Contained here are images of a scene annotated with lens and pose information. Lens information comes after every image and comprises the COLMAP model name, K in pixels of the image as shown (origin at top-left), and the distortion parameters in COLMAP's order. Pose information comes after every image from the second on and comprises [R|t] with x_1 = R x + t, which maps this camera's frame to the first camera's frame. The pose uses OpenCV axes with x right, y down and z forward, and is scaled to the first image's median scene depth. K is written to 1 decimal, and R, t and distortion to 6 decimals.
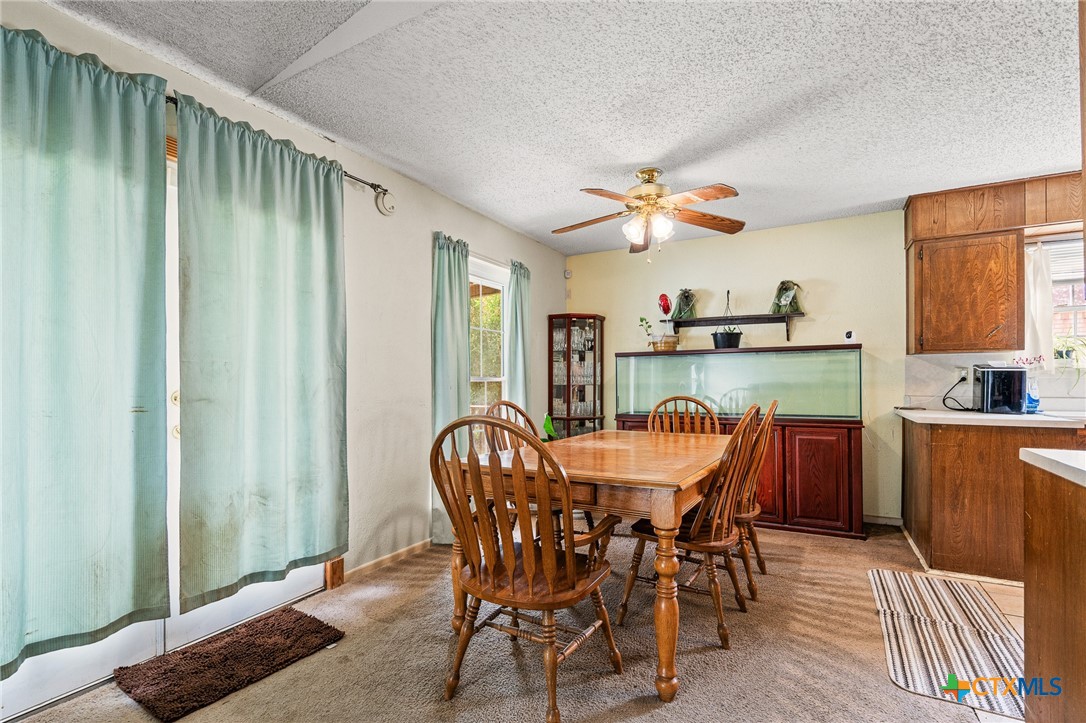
lens RADIAL K [[493.8, 0, 540.4], [0, 493.8, 376.6], [0, 0, 1]] dist [-0.002274, -0.000476]
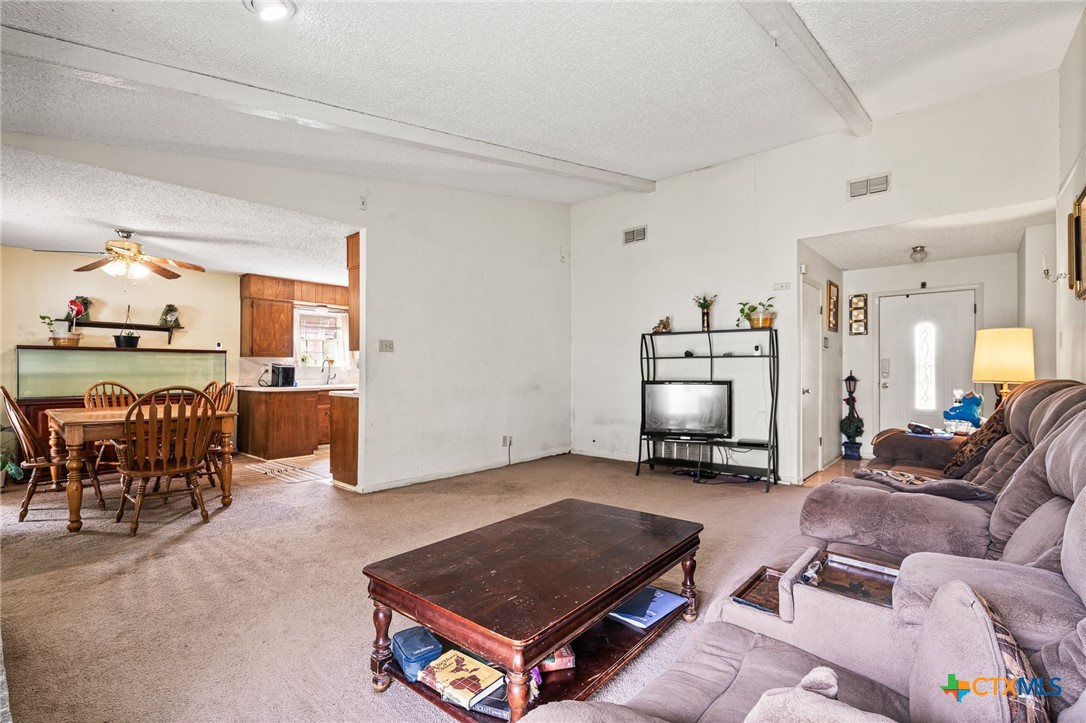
lens RADIAL K [[493.8, 0, 540.4], [0, 493.8, 376.6], [0, 0, 1]] dist [-0.002274, -0.000476]
pose [[0.192283, -0.004227, 0.981330, -0.821536], [-0.007824, 0.999952, 0.005840, 0.007926], [-0.981308, -0.008801, 0.192241, -0.427189]]
